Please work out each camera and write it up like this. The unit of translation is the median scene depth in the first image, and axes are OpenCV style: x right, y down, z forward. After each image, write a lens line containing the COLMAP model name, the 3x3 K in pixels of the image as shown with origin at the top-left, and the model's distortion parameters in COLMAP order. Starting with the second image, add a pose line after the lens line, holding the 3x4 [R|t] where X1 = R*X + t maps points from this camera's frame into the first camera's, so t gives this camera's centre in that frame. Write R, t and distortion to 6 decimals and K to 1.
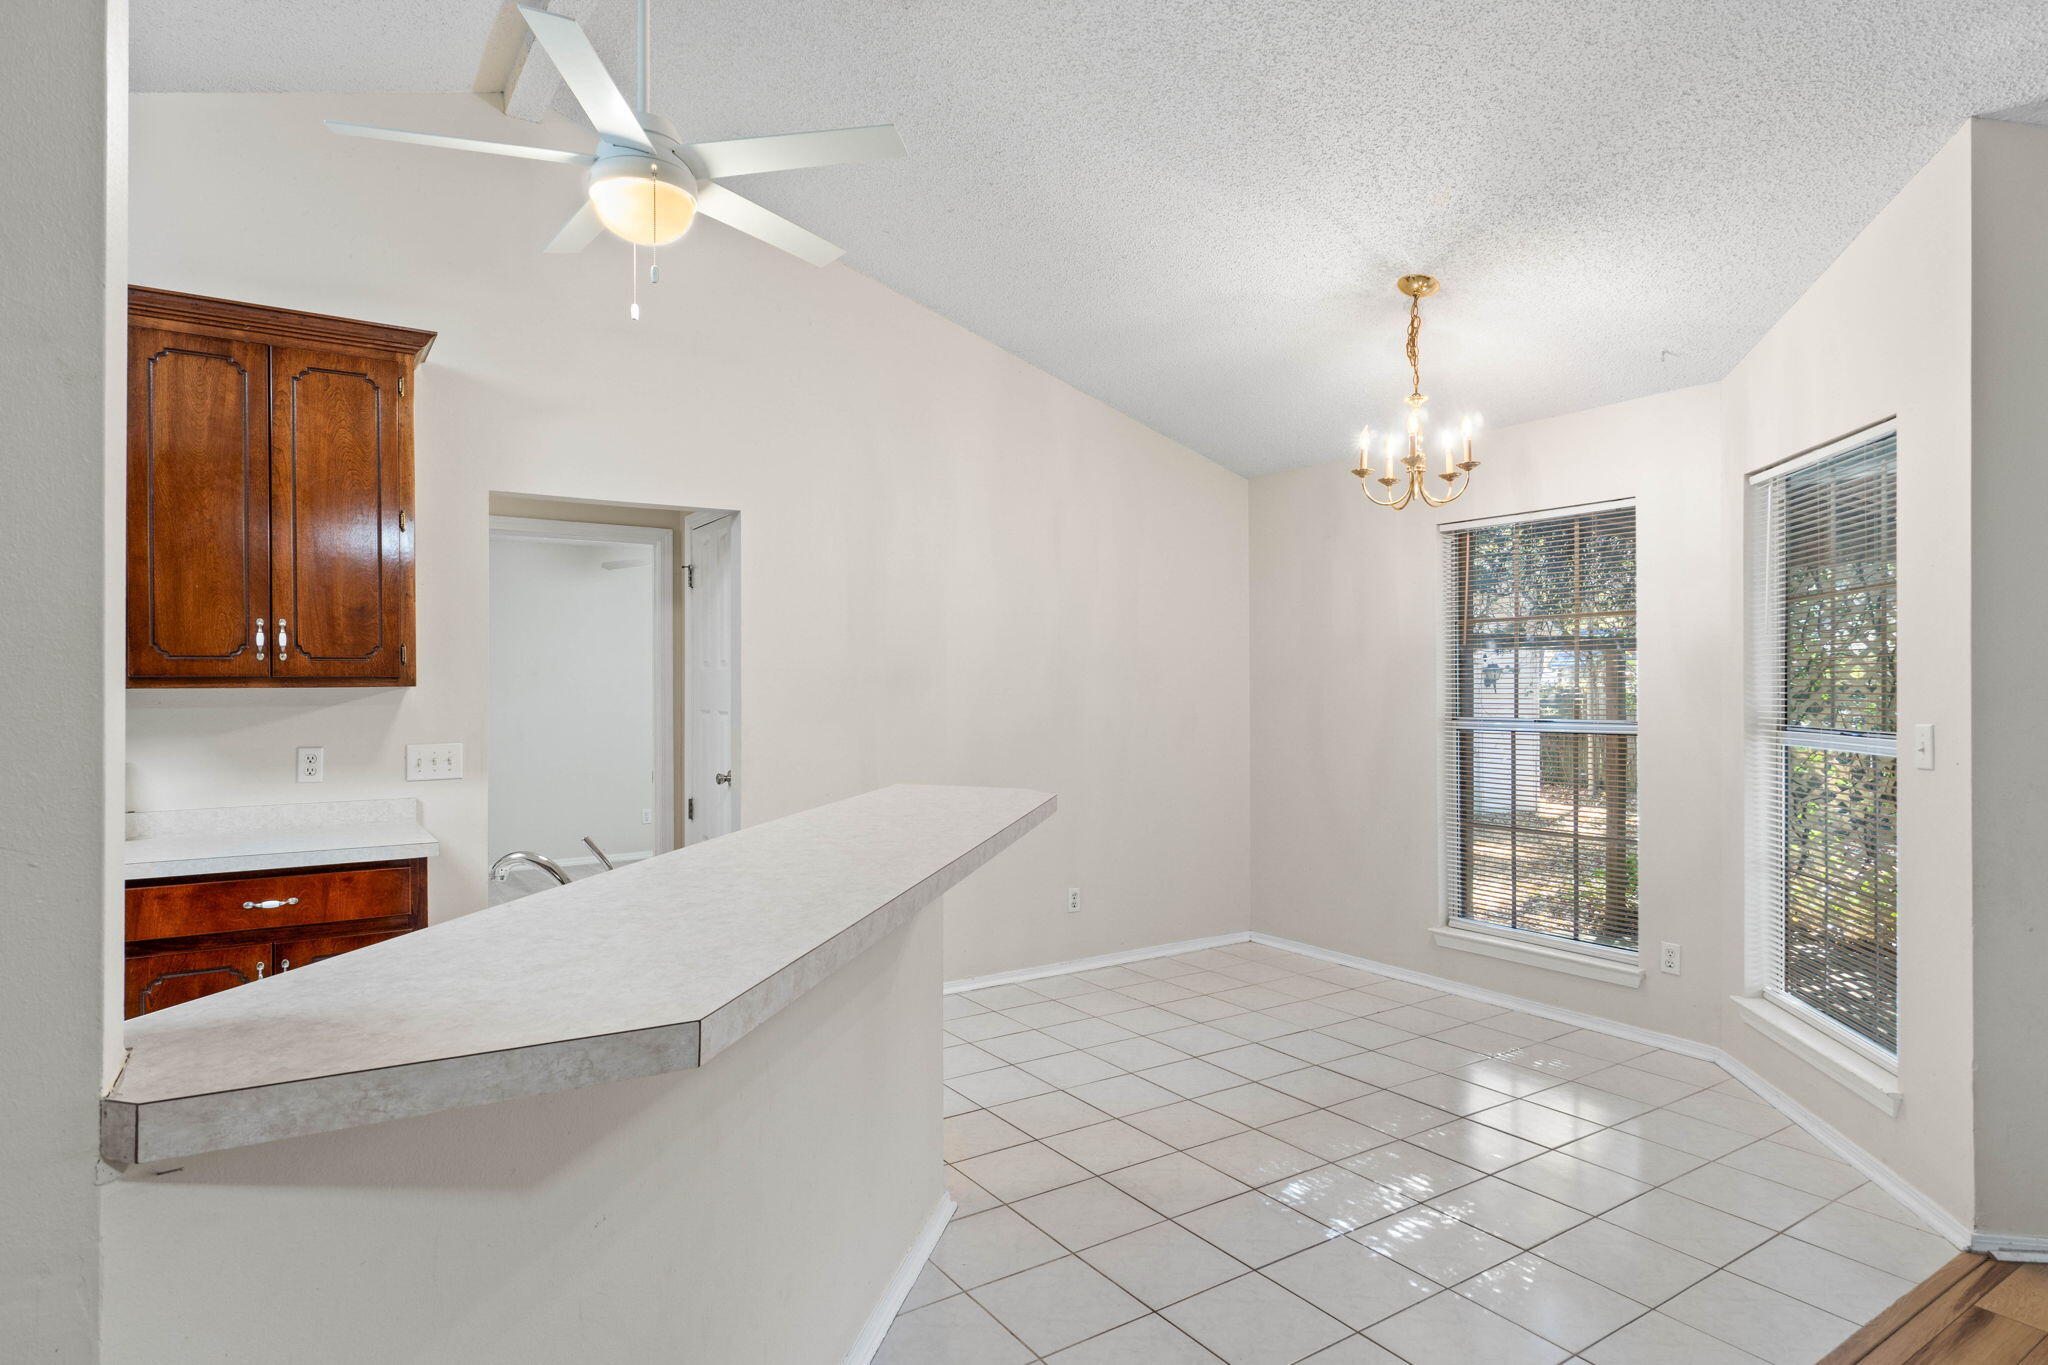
lens RADIAL K [[1100.3, 0, 1022.1], [0, 1100.3, 682.8], [0, 0, 1]] dist [0.003794, 0.000538]
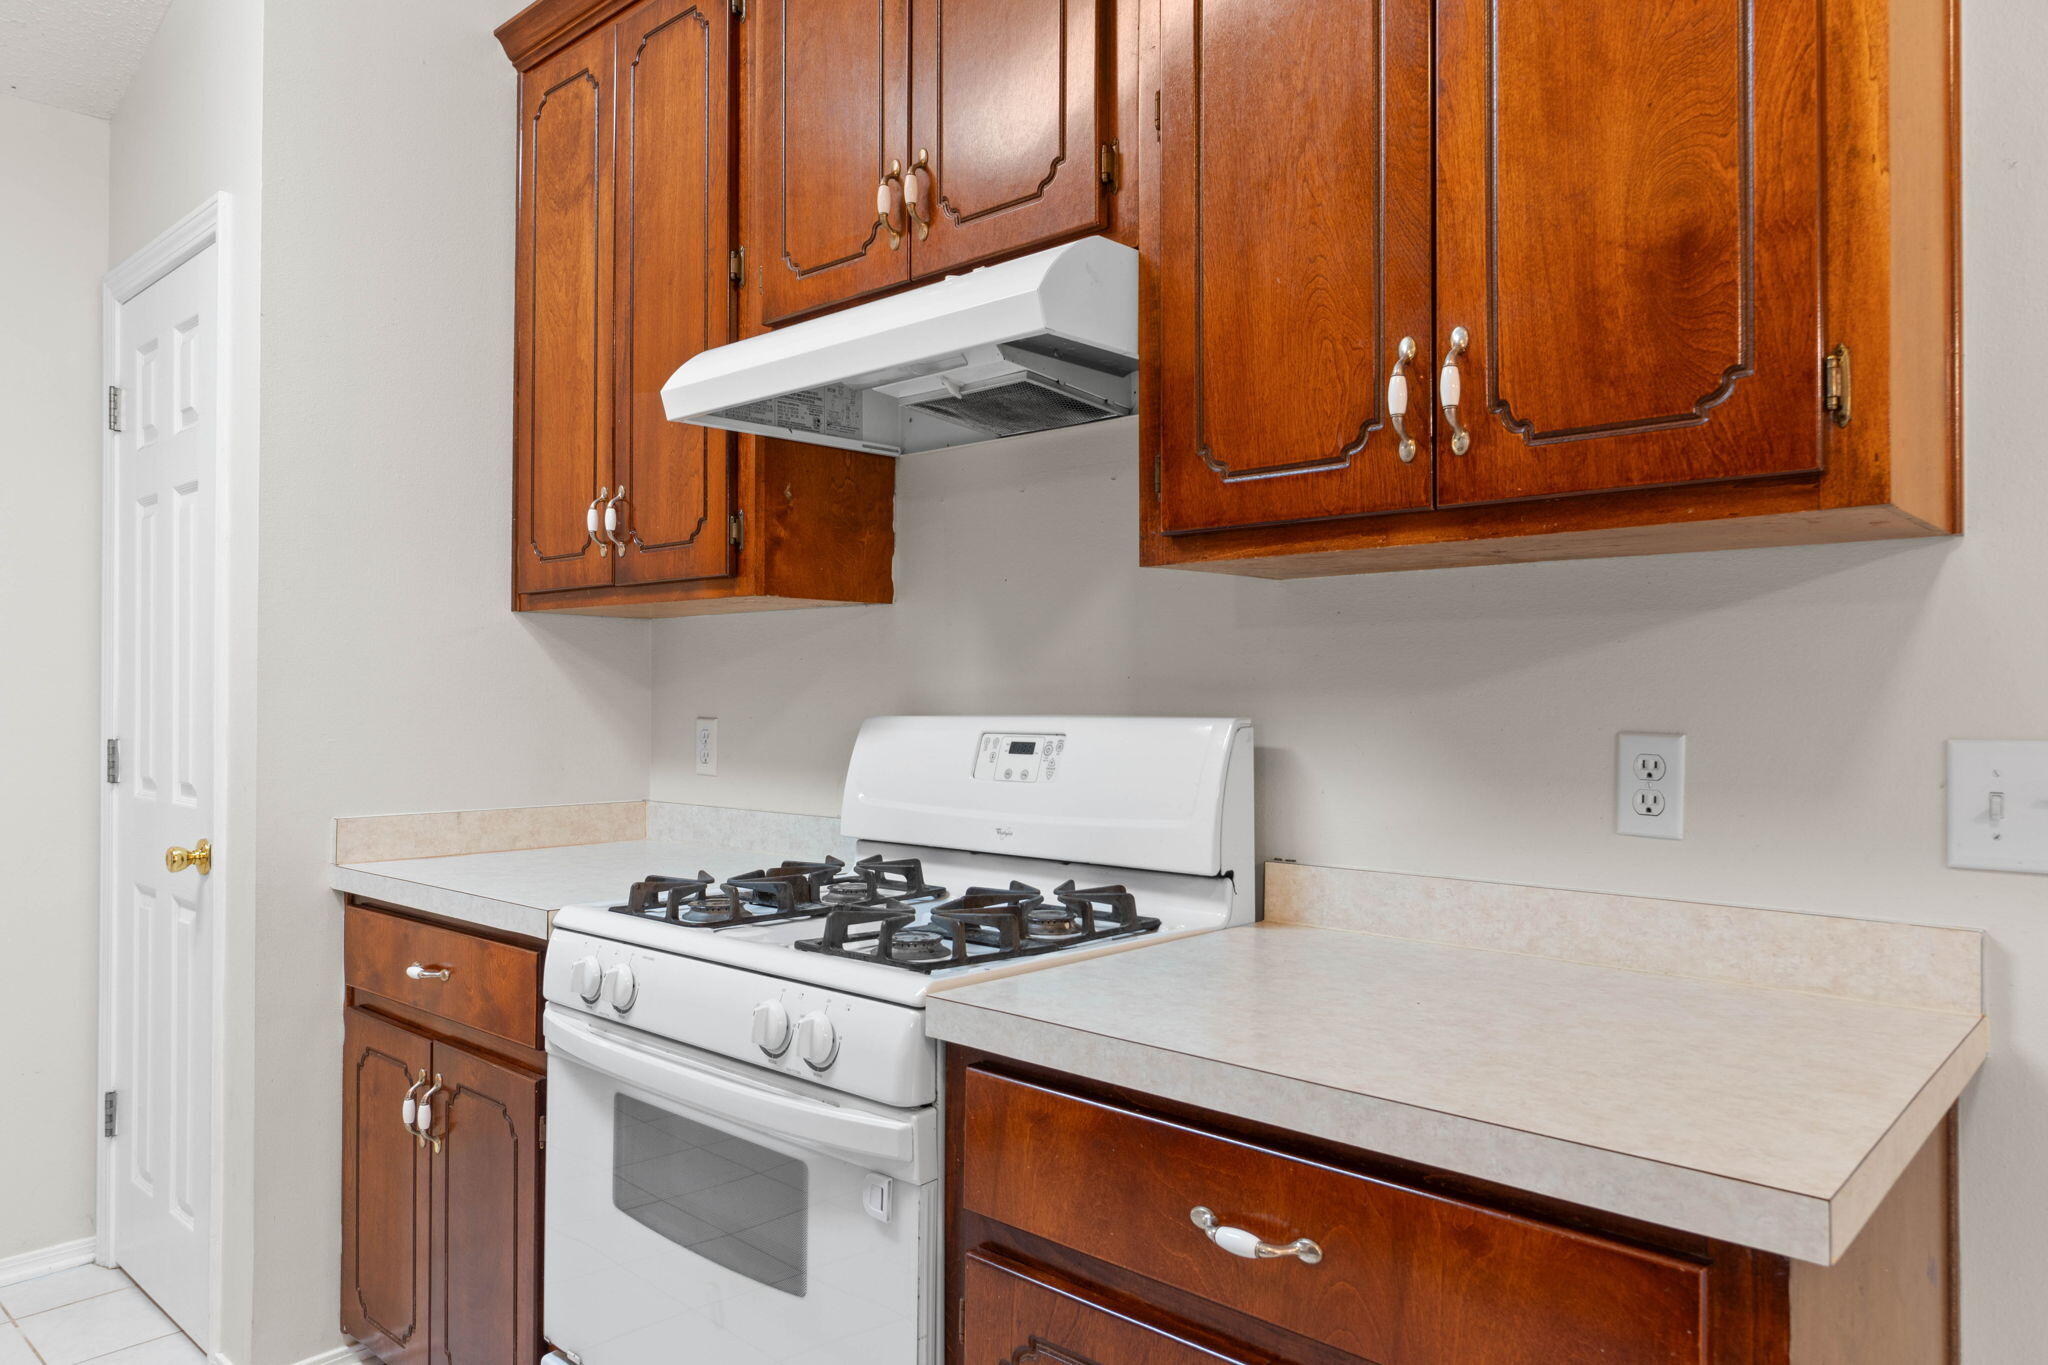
lens RADIAL K [[1331.7, 0, 1024.8], [0, 1331.7, 681.0], [0, 0, 1]] dist [0.002714, 0.001405]
pose [[0.249684, -0.007098, -0.968301, -0.317994], [-0.002457, 0.999965, -0.007963, 0.049873], [0.968324, 0.004367, 0.249658, 0.768752]]
